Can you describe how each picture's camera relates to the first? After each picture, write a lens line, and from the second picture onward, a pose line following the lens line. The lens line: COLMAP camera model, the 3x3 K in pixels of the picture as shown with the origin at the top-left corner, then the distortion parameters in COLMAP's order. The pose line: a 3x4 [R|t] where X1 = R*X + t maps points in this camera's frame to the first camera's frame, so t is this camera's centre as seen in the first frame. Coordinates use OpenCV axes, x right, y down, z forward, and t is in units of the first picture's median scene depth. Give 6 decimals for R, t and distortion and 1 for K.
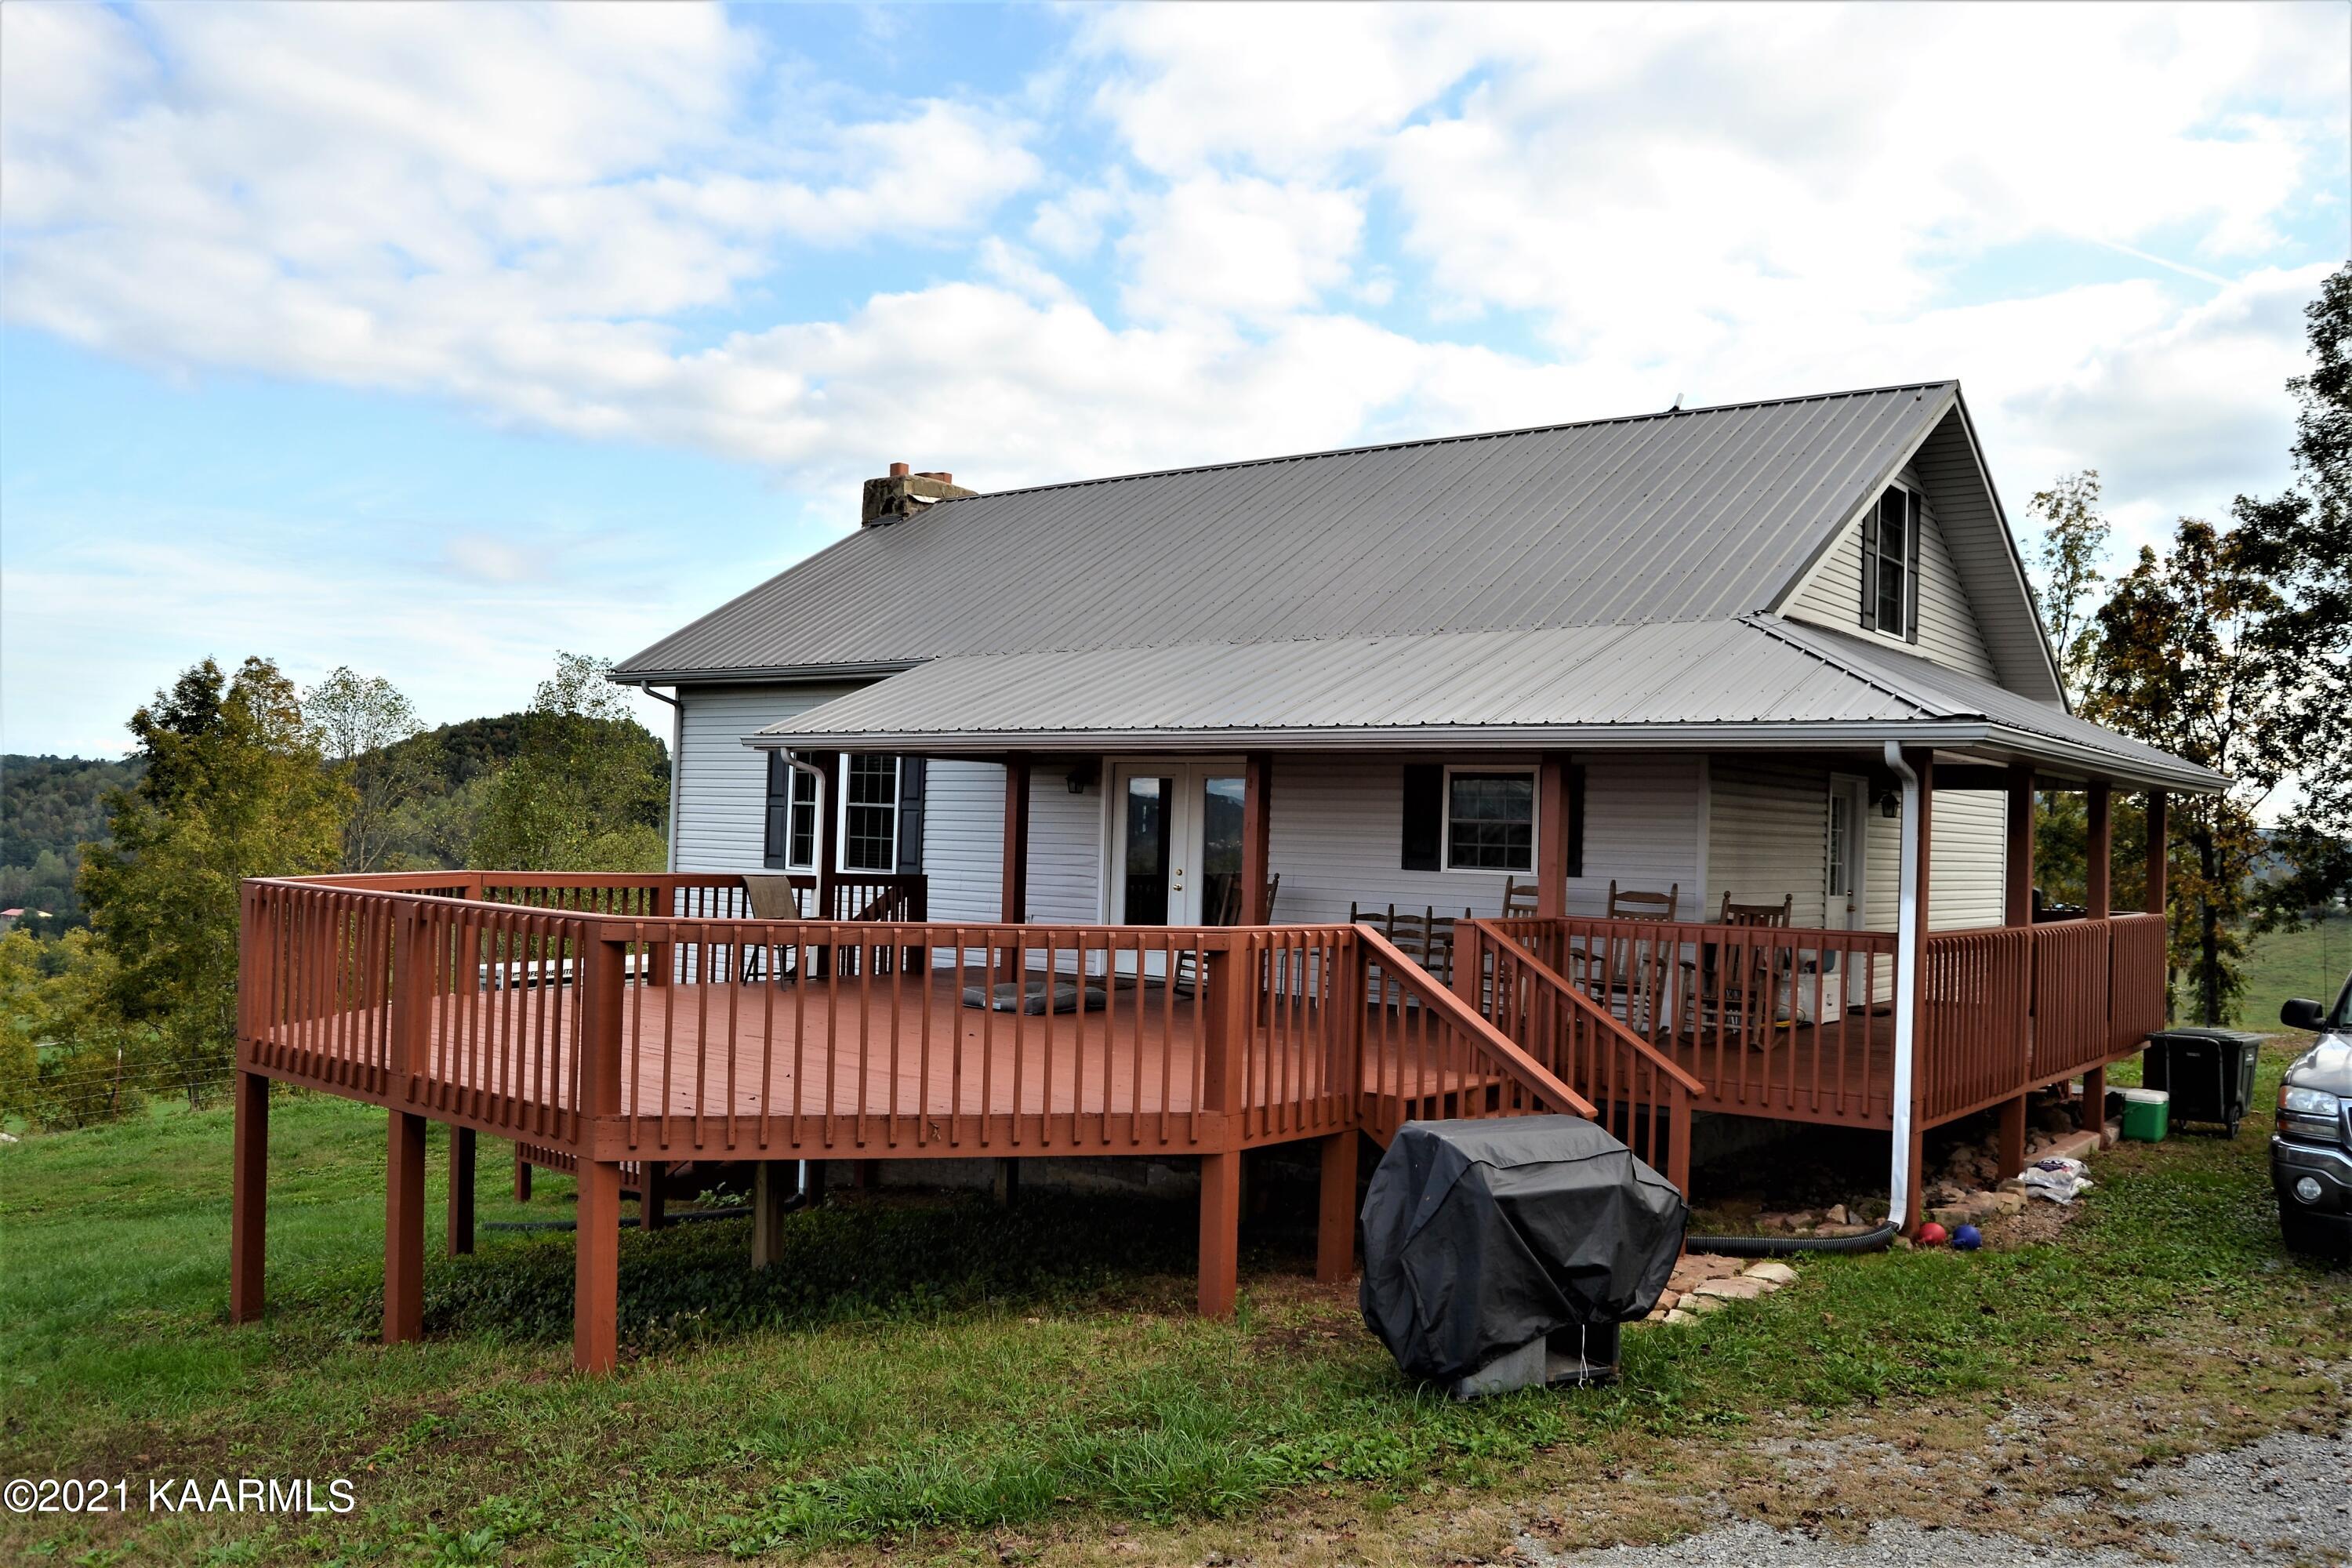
lens RADIAL K [[1863.0, 0, 1176.0], [0, 1863.0, 784.0], [0, 0, 1]] dist [-0.069692, 0.004211]
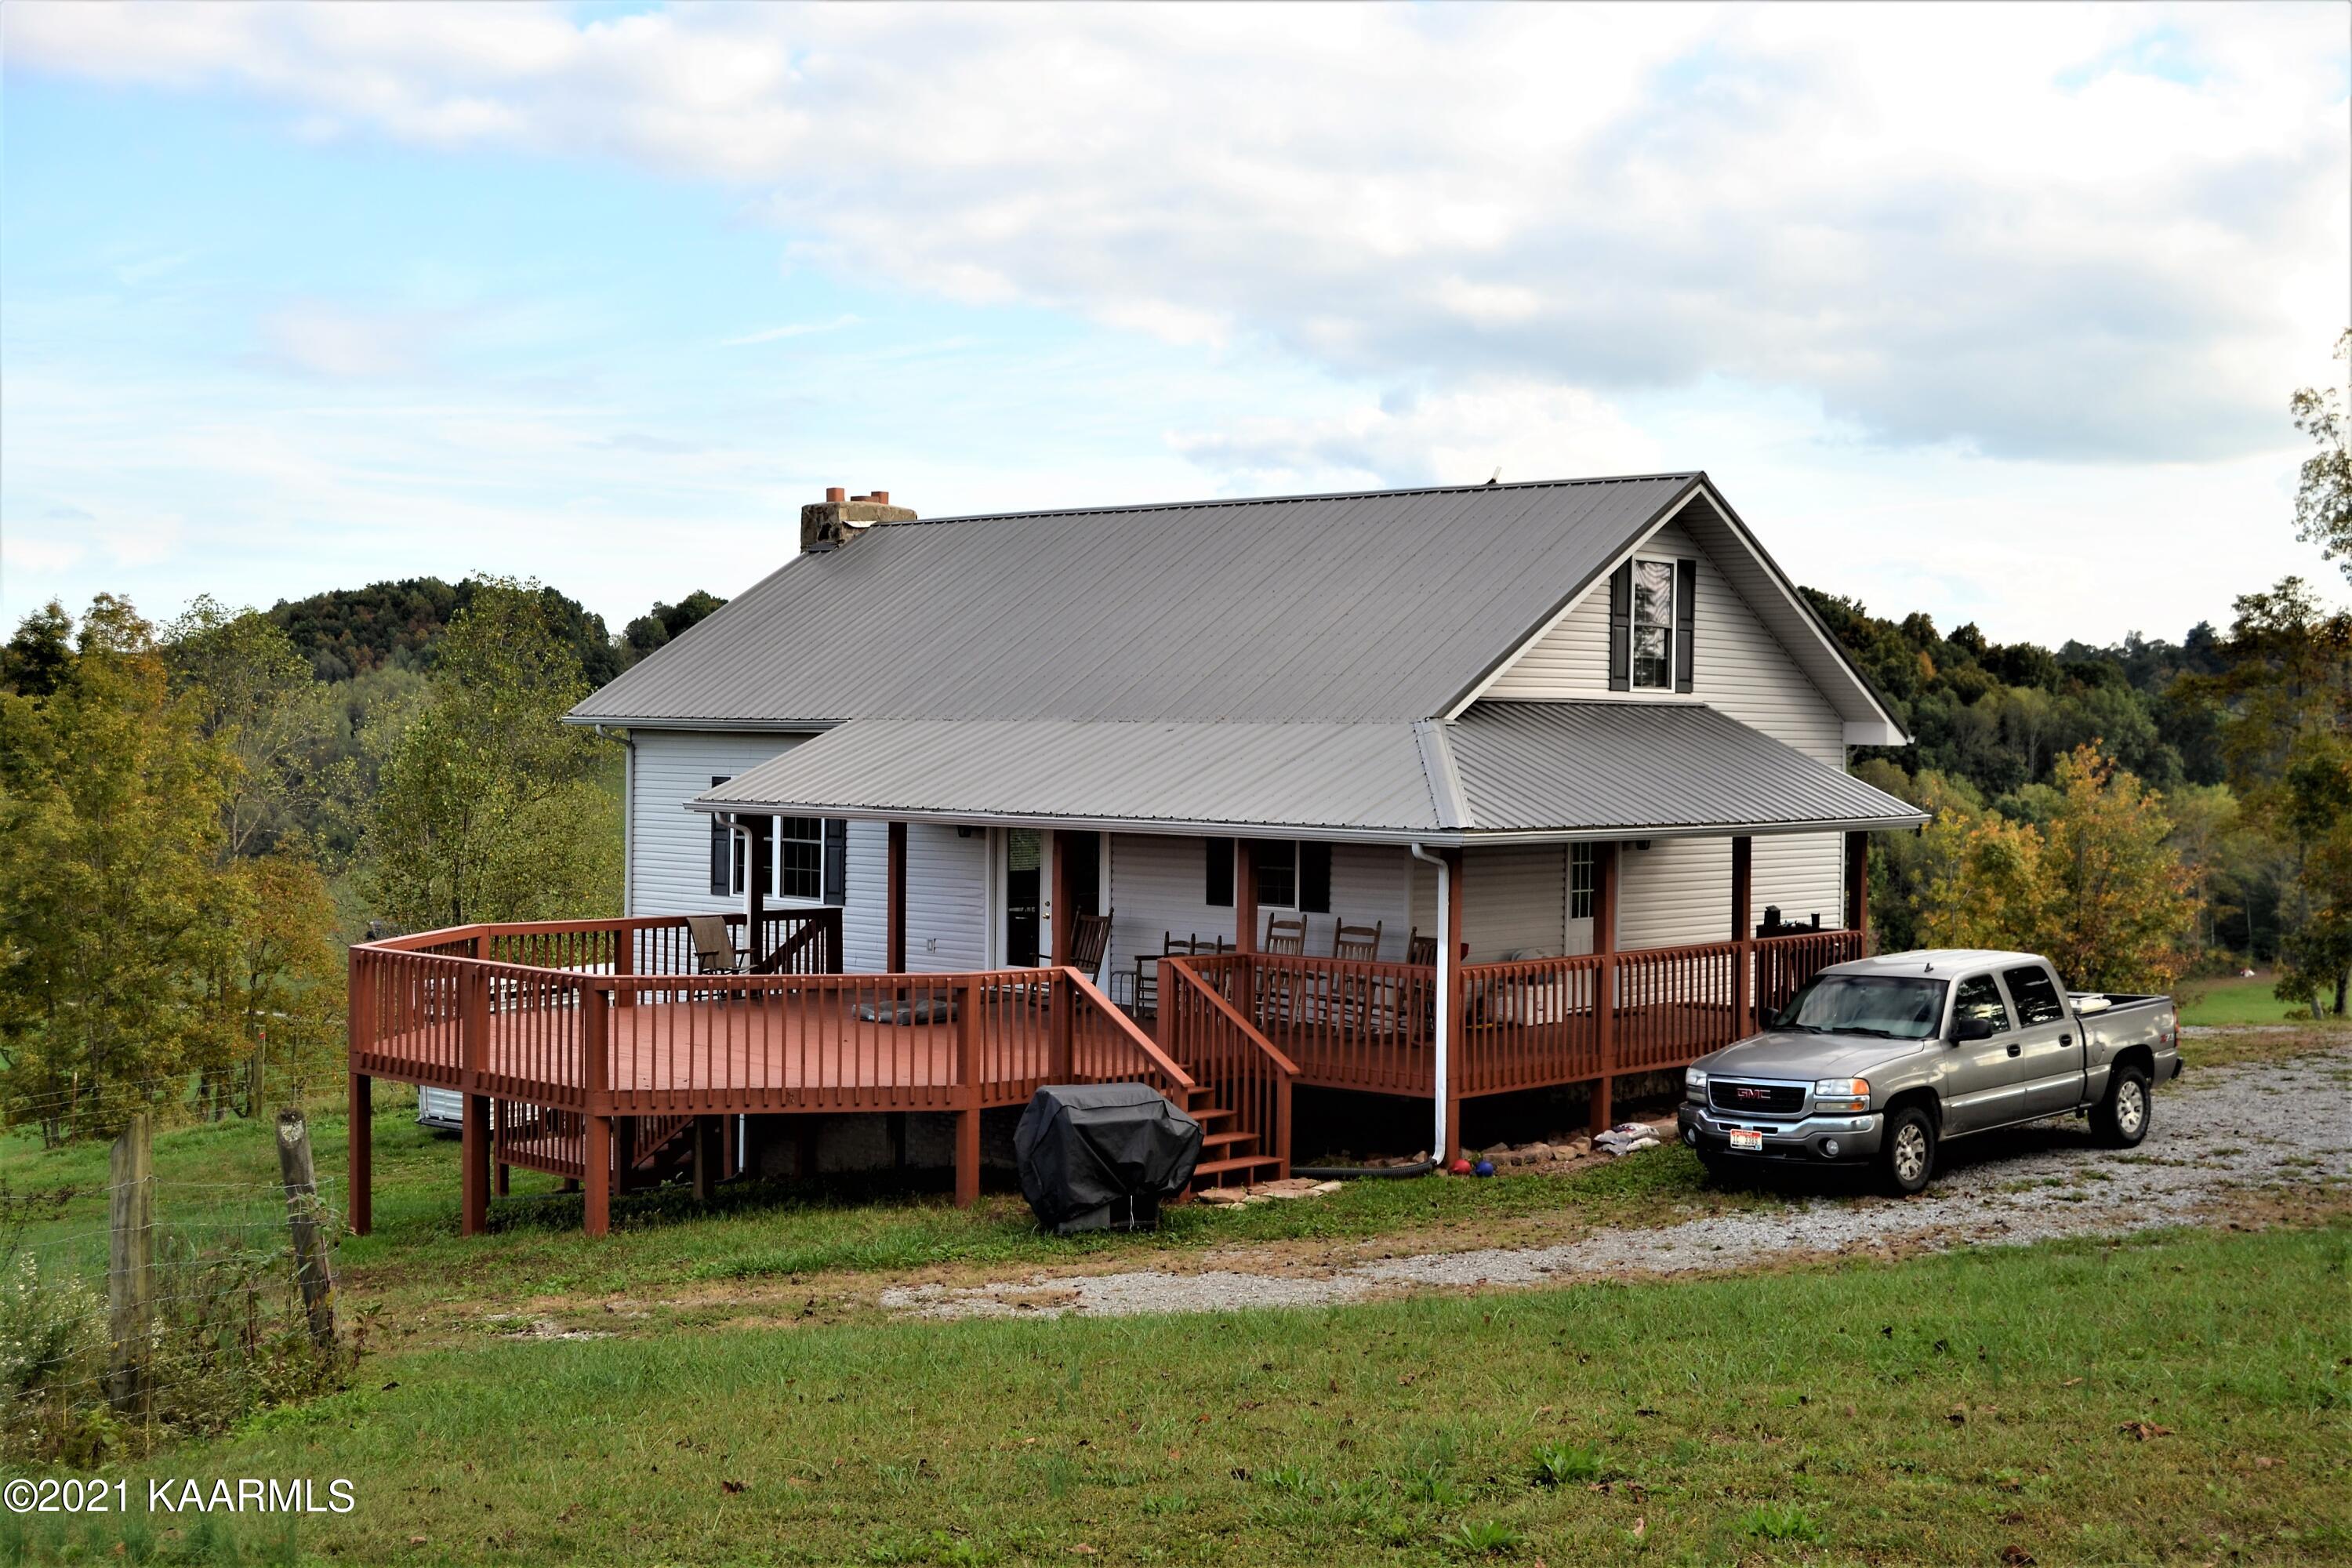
lens RADIAL K [[2784.8, 0, 1176.0], [0, 2784.8, 784.0], [0, 0, 1]] dist [-0.026213, -0.064353]
pose [[0.997510, -0.019285, -0.067843, 0.230689], [0.022148, 0.998885, 0.041700, -0.114350], [0.066963, -0.043098, 0.996824, -0.867231]]
